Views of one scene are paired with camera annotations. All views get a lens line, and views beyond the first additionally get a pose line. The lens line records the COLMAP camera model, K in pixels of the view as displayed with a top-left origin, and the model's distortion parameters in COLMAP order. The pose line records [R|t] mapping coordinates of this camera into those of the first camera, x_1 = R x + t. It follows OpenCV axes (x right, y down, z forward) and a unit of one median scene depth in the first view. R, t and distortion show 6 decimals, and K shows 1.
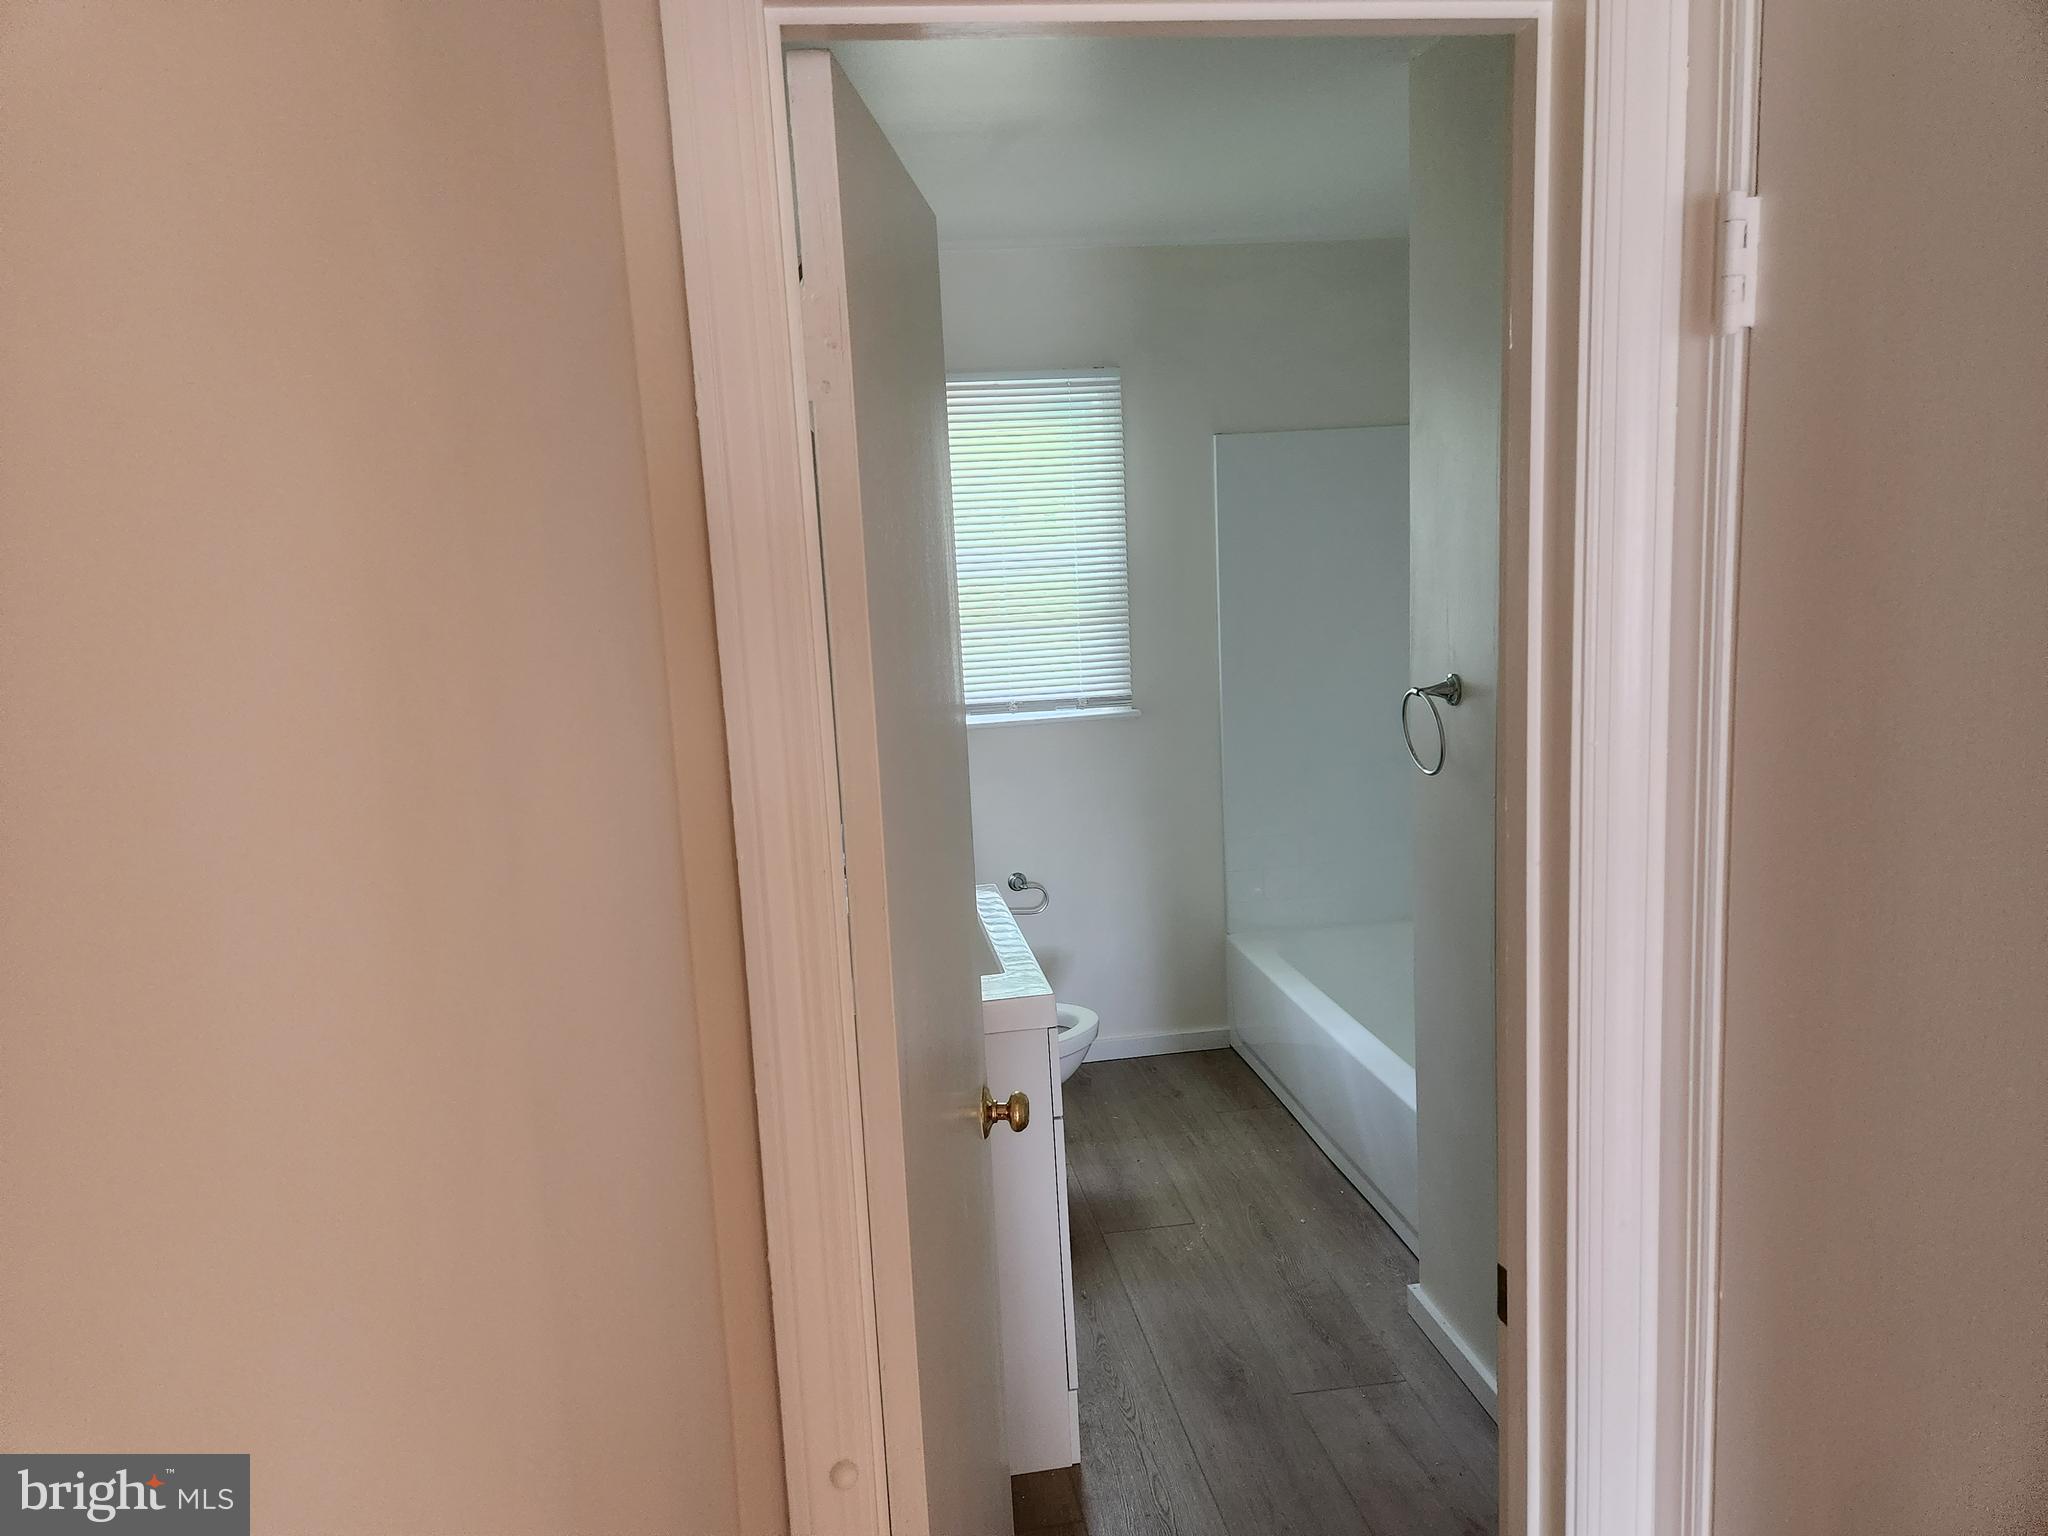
lens RADIAL K [[1324.3, 0, 998.0], [0, 1324.3, 742.9], [0, 0, 1]] dist [0.041254, -0.003089]
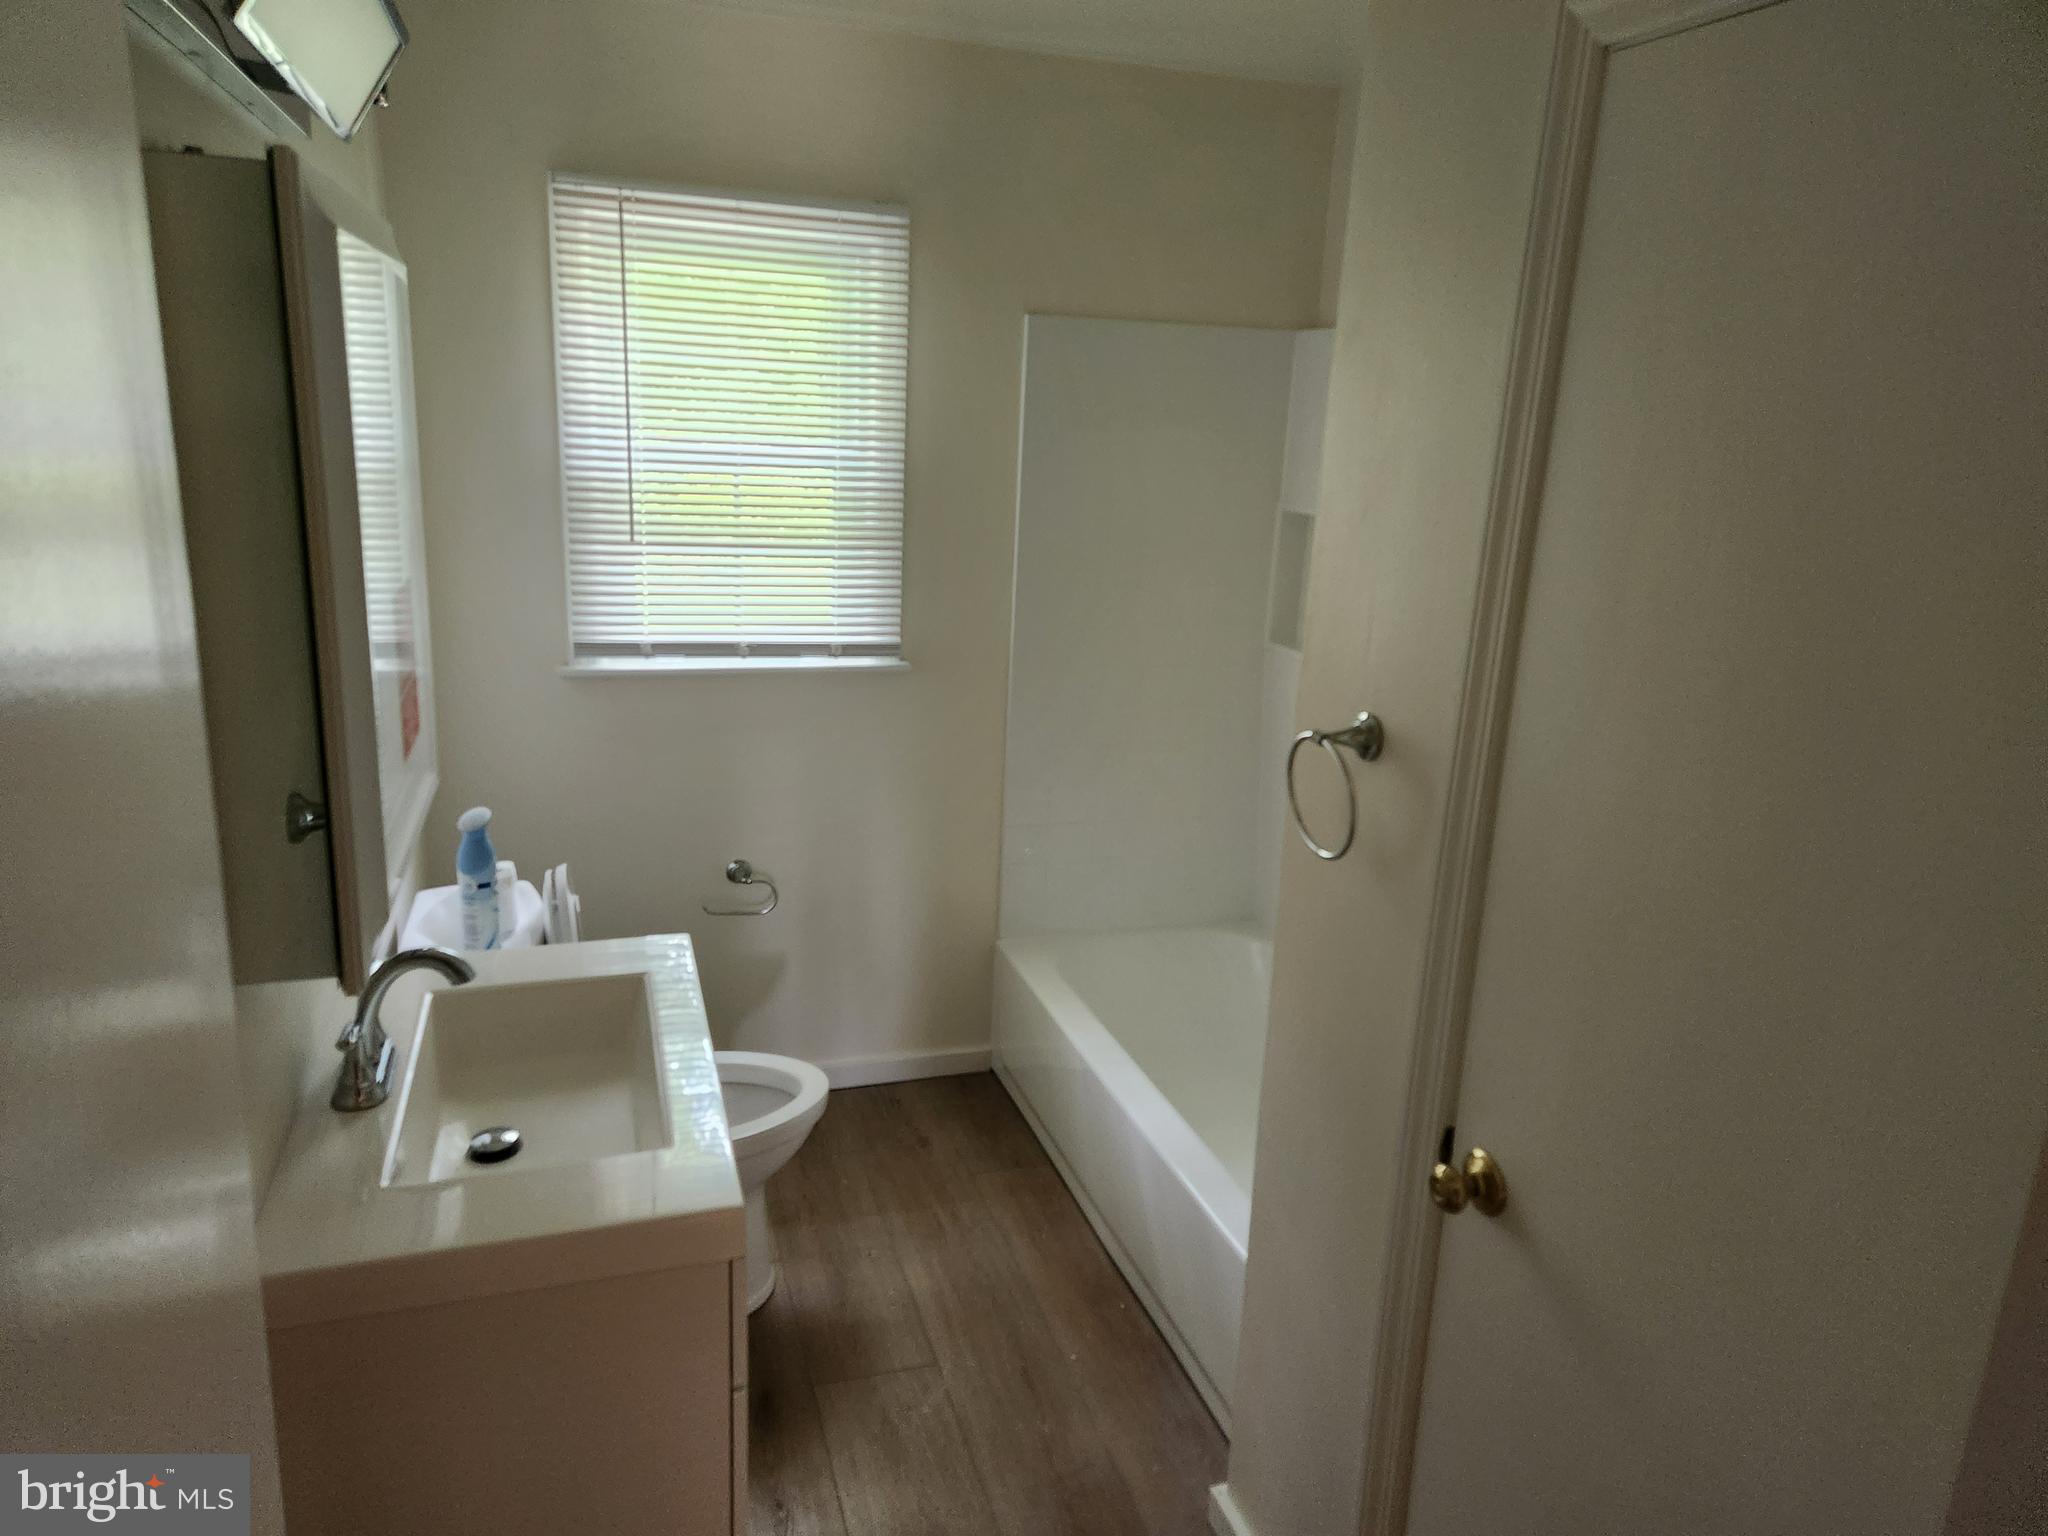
lens RADIAL K [[1324.3, 0, 998.0], [0, 1324.3, 742.9], [0, 0, 1]] dist [0.041254, -0.003089]
pose [[0.981865, 0.054261, 0.181649, 0.020977], [-0.071131, 0.993605, 0.087685, -0.056787], [-0.175730, -0.099015, 0.979446, 0.248157]]
